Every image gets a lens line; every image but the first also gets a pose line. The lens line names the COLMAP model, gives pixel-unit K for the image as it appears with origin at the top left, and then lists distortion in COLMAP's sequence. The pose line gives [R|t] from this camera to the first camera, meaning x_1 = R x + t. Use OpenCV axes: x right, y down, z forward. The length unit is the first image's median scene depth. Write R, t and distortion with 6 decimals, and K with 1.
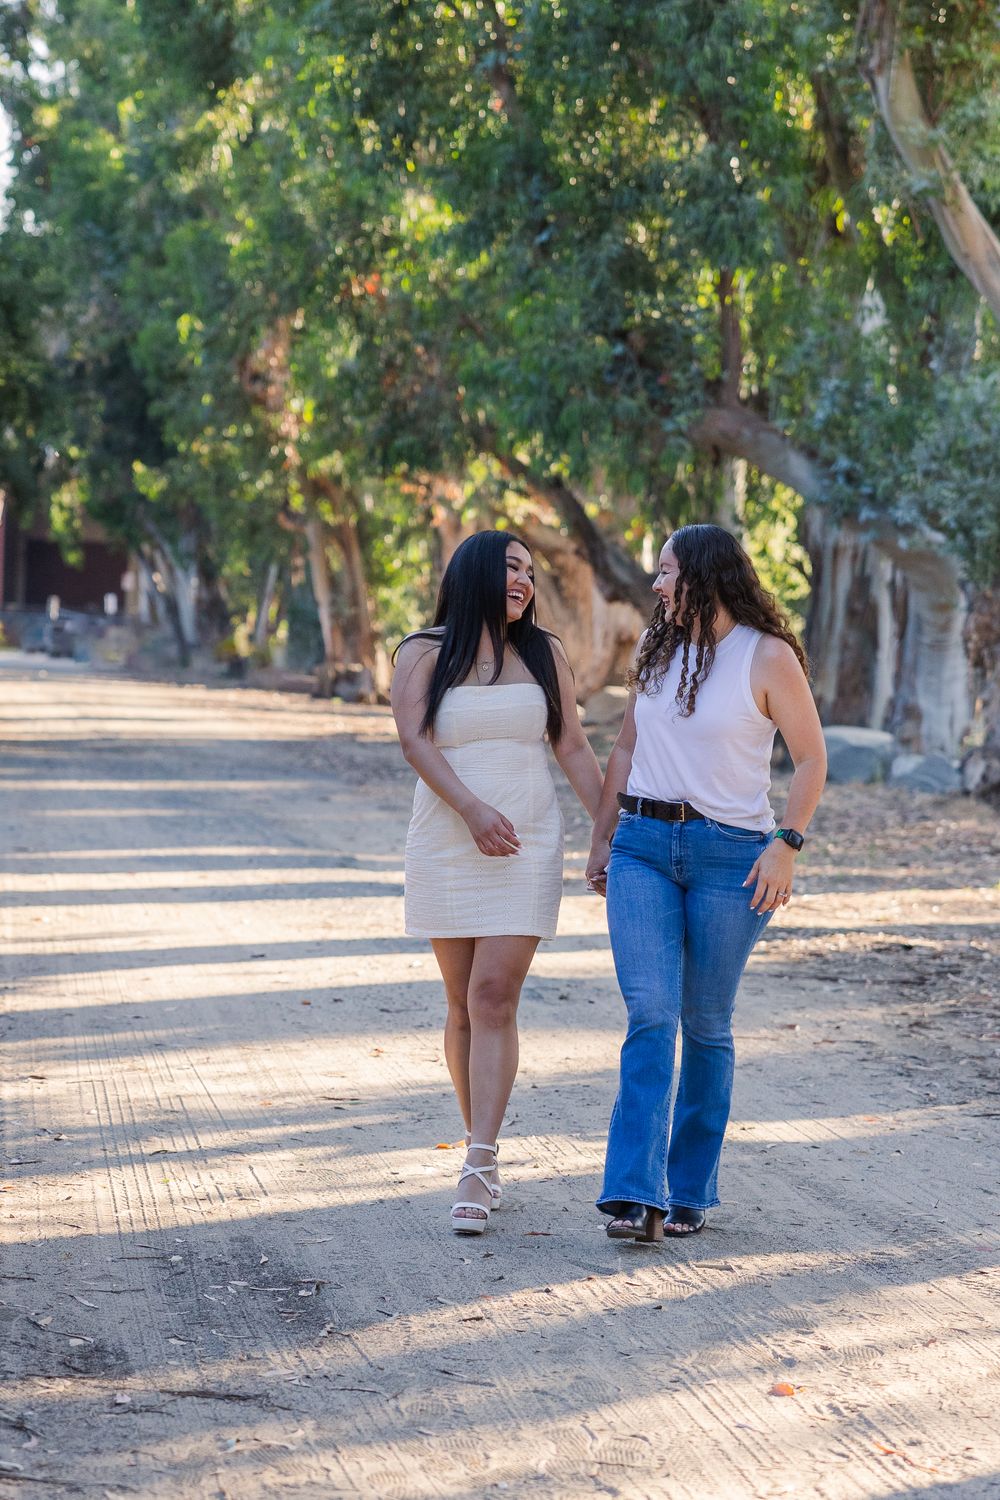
lens RADIAL K [[3125.9, 0, 501.3], [0, 3125.9, 953.2], [0, 0, 1]] dist [0.067731, -1.193686]
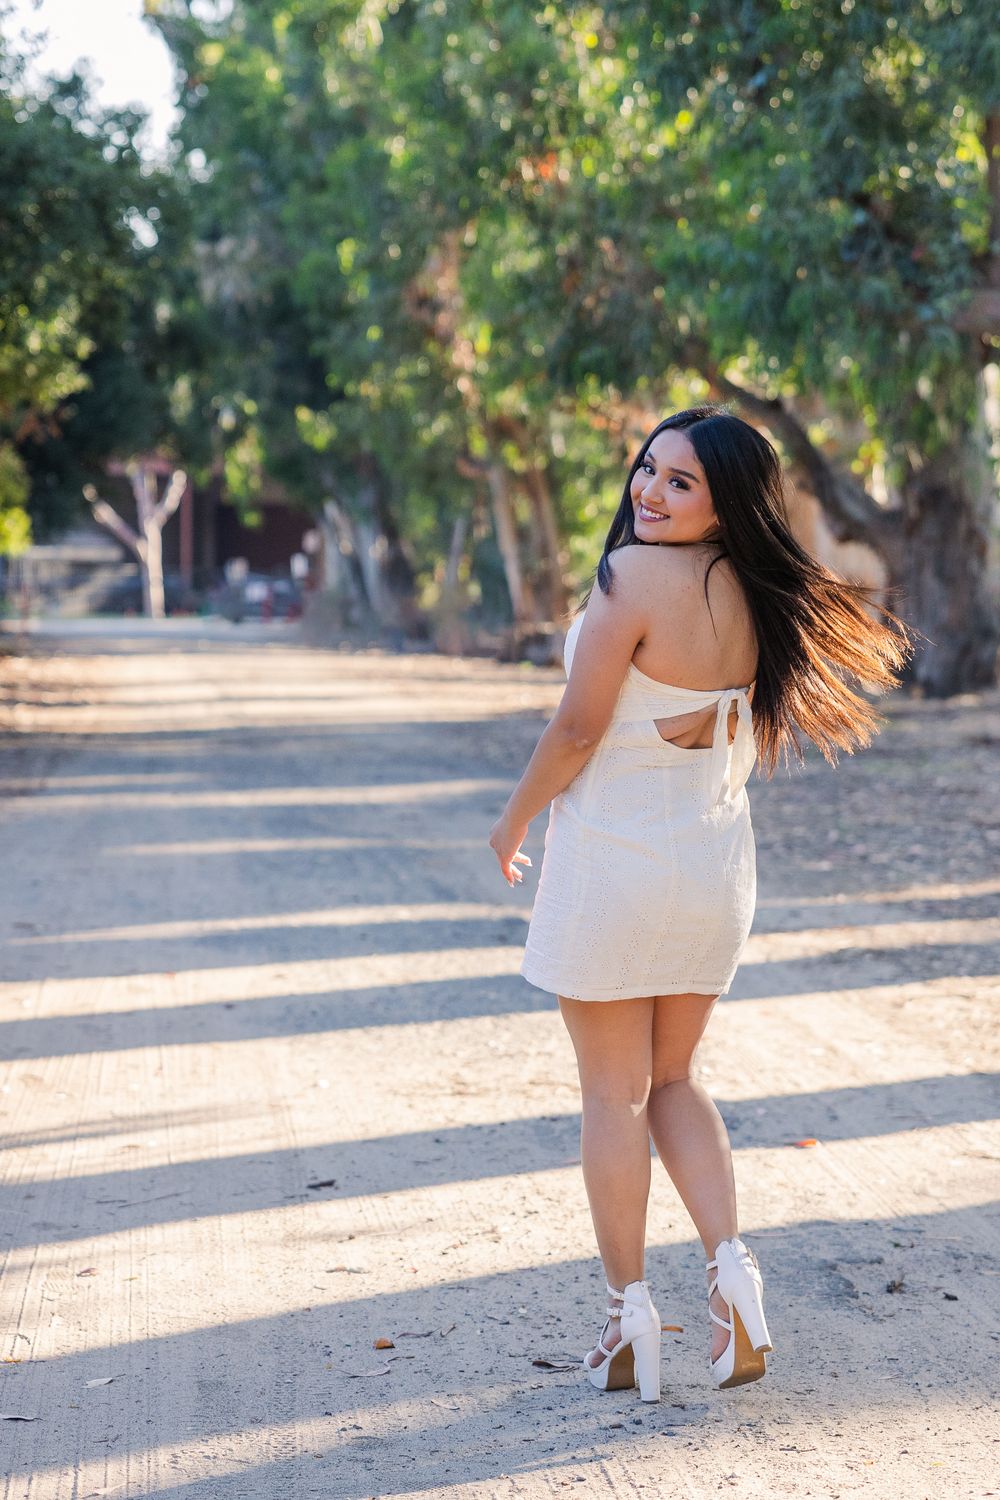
lens RADIAL K [[2956.8, 0, 494.5], [0, 2956.8, 795.7], [0, 0, 1]] dist [-0.013699, 0.242339]
pose [[0.997106, -0.026603, -0.071220, -0.003228], [0.024361, 0.999186, -0.032168, -0.018719], [0.072017, 0.030340, 0.996942, 0.180338]]
